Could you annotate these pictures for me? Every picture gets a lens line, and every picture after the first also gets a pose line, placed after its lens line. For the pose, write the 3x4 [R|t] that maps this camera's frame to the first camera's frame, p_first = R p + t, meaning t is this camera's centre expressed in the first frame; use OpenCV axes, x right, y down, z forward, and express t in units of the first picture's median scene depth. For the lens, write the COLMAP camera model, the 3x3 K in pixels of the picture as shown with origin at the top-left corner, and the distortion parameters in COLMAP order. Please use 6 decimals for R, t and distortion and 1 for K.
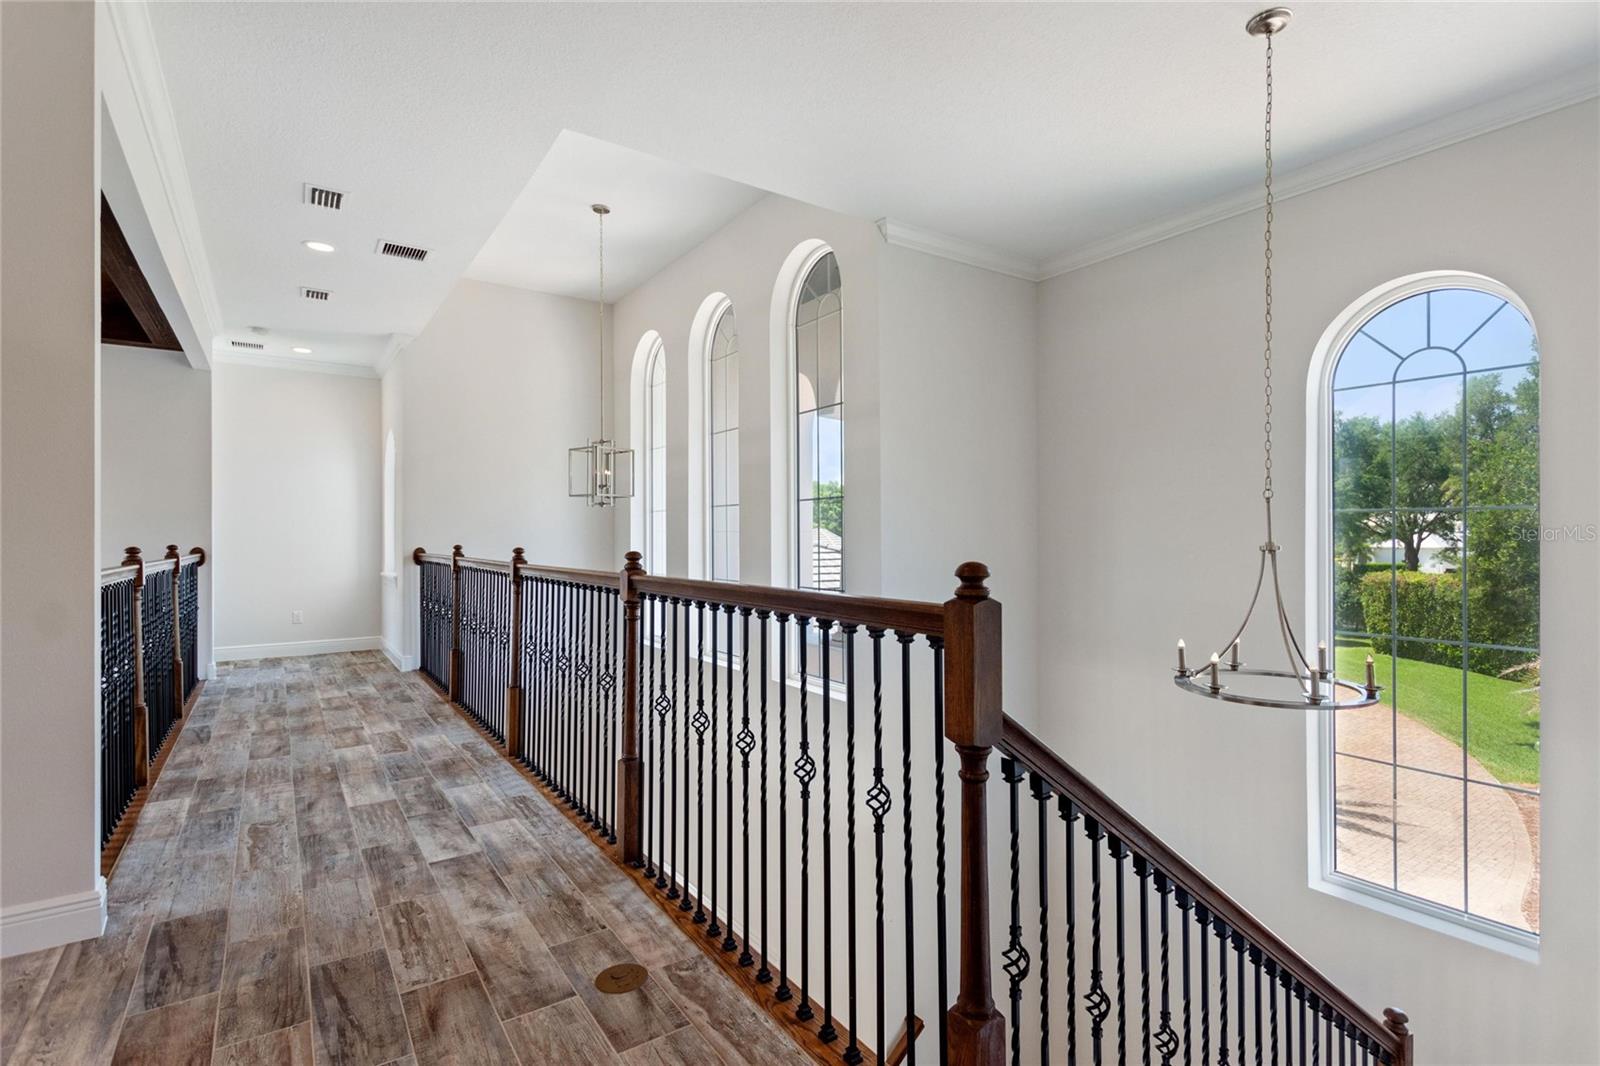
lens RADIAL K [[744.4, 0, 828.9], [0, 744.4, 524.5], [0, 0, 1]] dist [0.012410, -0.004233]
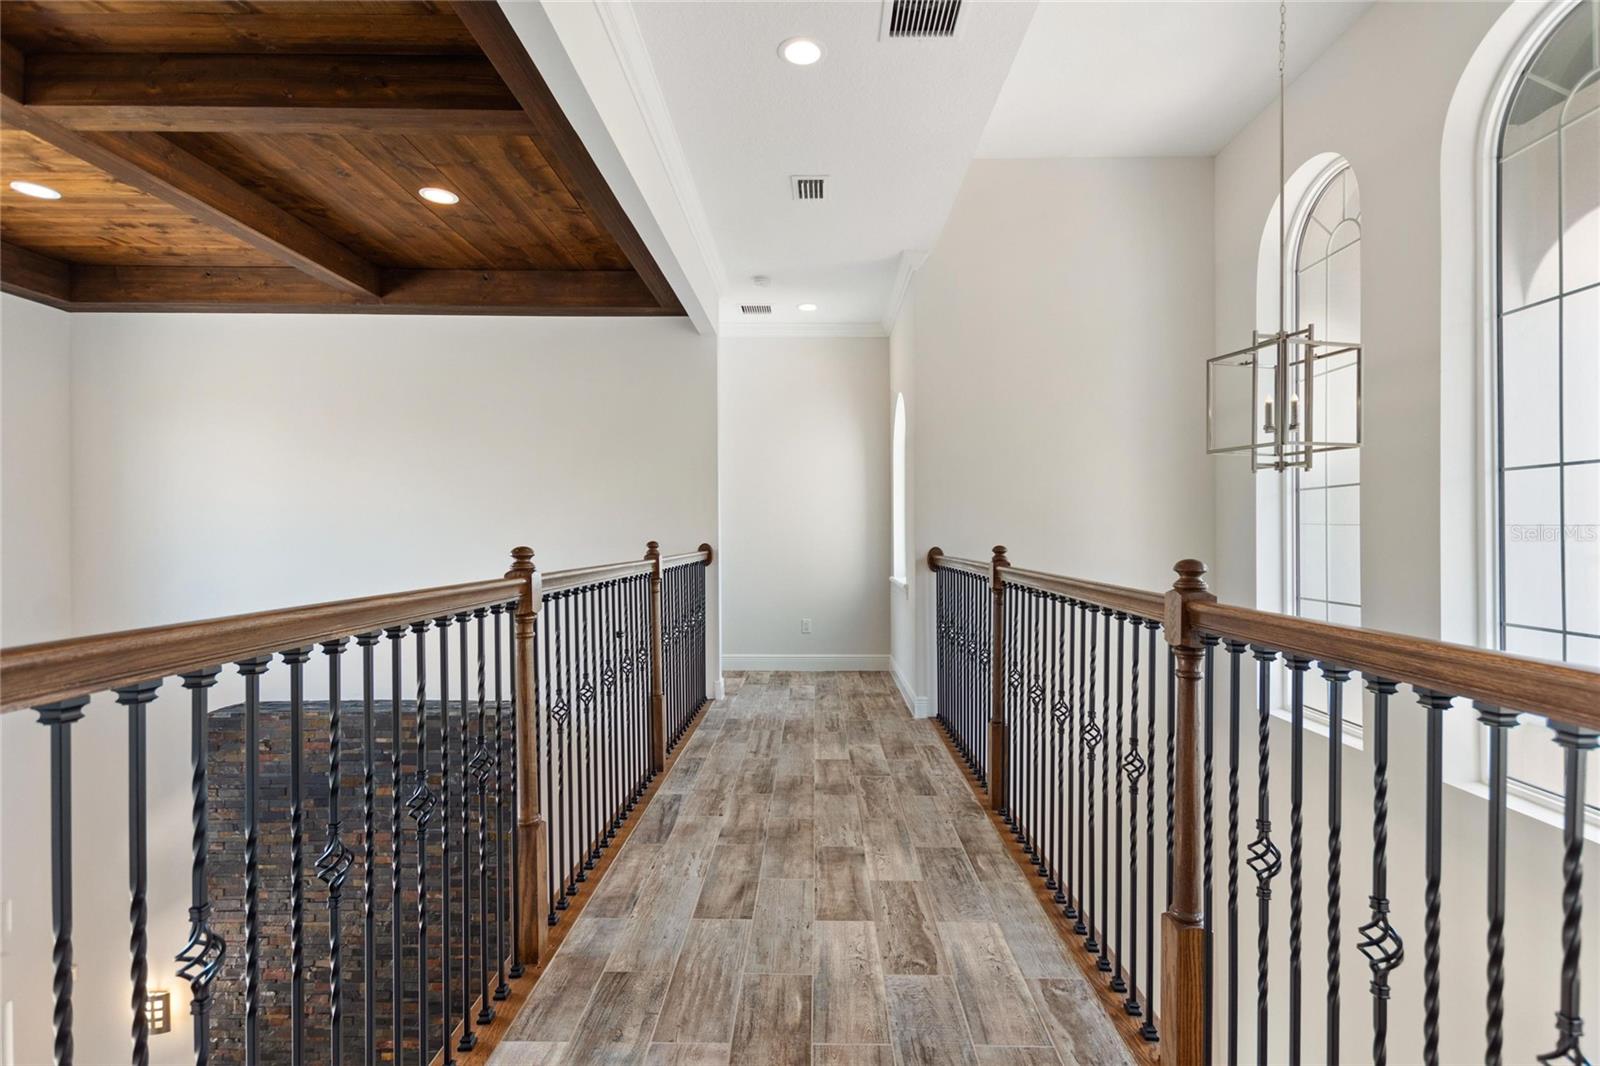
lens RADIAL K [[744.4, 0, 804.8], [0, 744.4, 537.7], [0, 0, 1]] dist [0.012410, -0.004233]
pose [[0.793055, 0.007035, -0.609109, -0.240164], [0.006446, 0.999780, 0.019940, 0.007613], [0.609116, -0.019740, 0.792836, 0.403764]]
